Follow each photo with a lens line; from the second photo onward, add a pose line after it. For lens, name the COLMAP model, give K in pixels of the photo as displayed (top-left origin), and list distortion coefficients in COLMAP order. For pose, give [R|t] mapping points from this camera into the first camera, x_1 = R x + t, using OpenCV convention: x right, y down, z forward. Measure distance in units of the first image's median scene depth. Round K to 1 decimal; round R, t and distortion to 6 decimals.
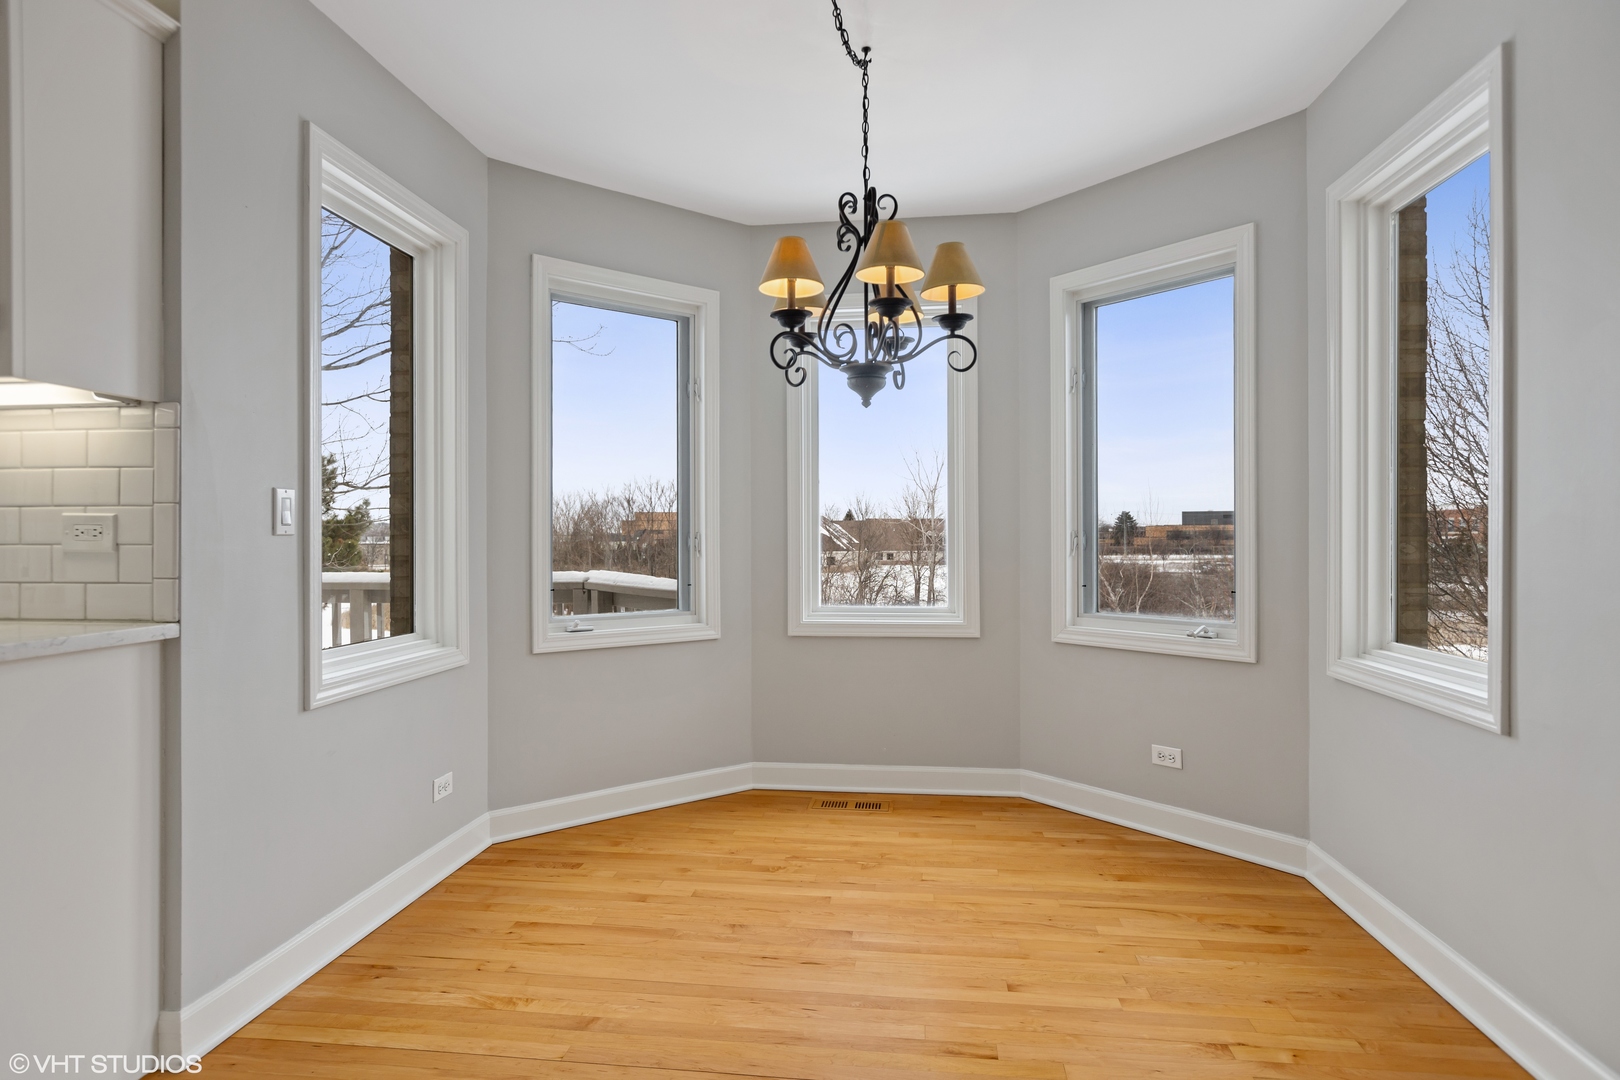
lens RADIAL K [[902.1, 0, 814.5], [0, 902.1, 532.3], [0, 0, 1]] dist [0.004427, -0.003483]
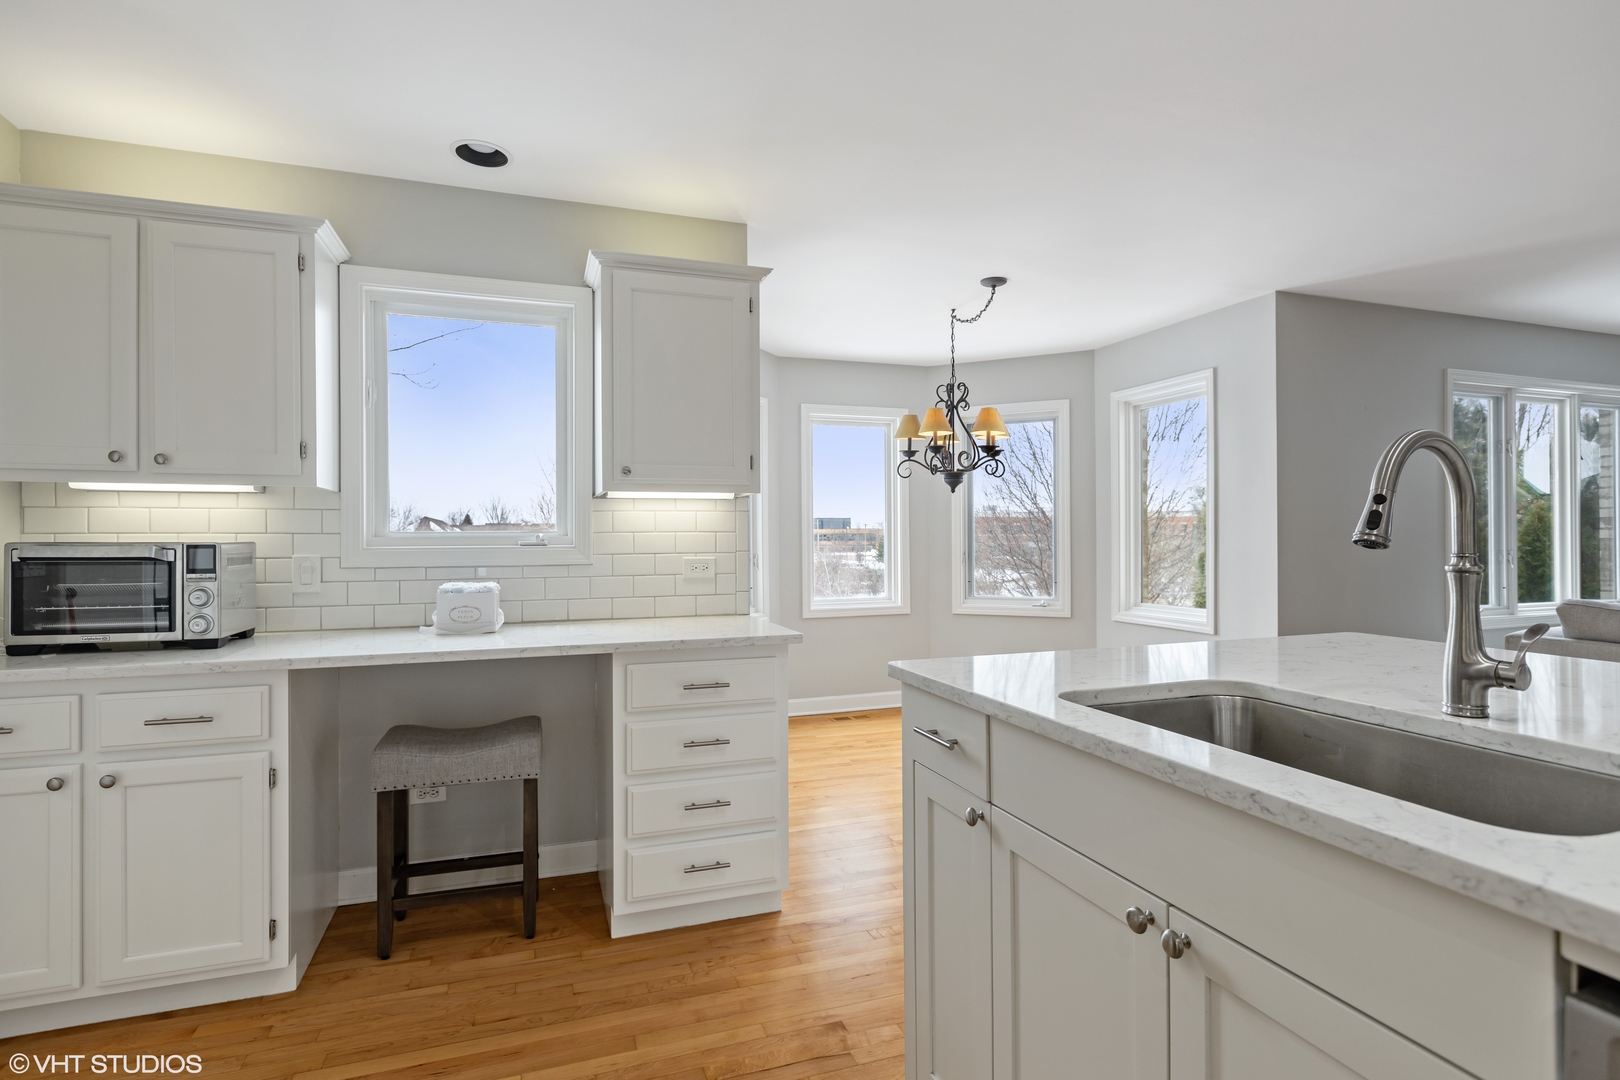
lens RADIAL K [[804.9, 0, 809.2], [0, 804.9, 535.5], [0, 0, 1]] dist [-0.002604, 0.001361]
pose [[0.892555, -0.001354, 0.450936, -0.989120], [0.000774, 0.999999, 0.001469, -0.048953], [-0.450937, -0.000962, 0.892555, -0.403403]]
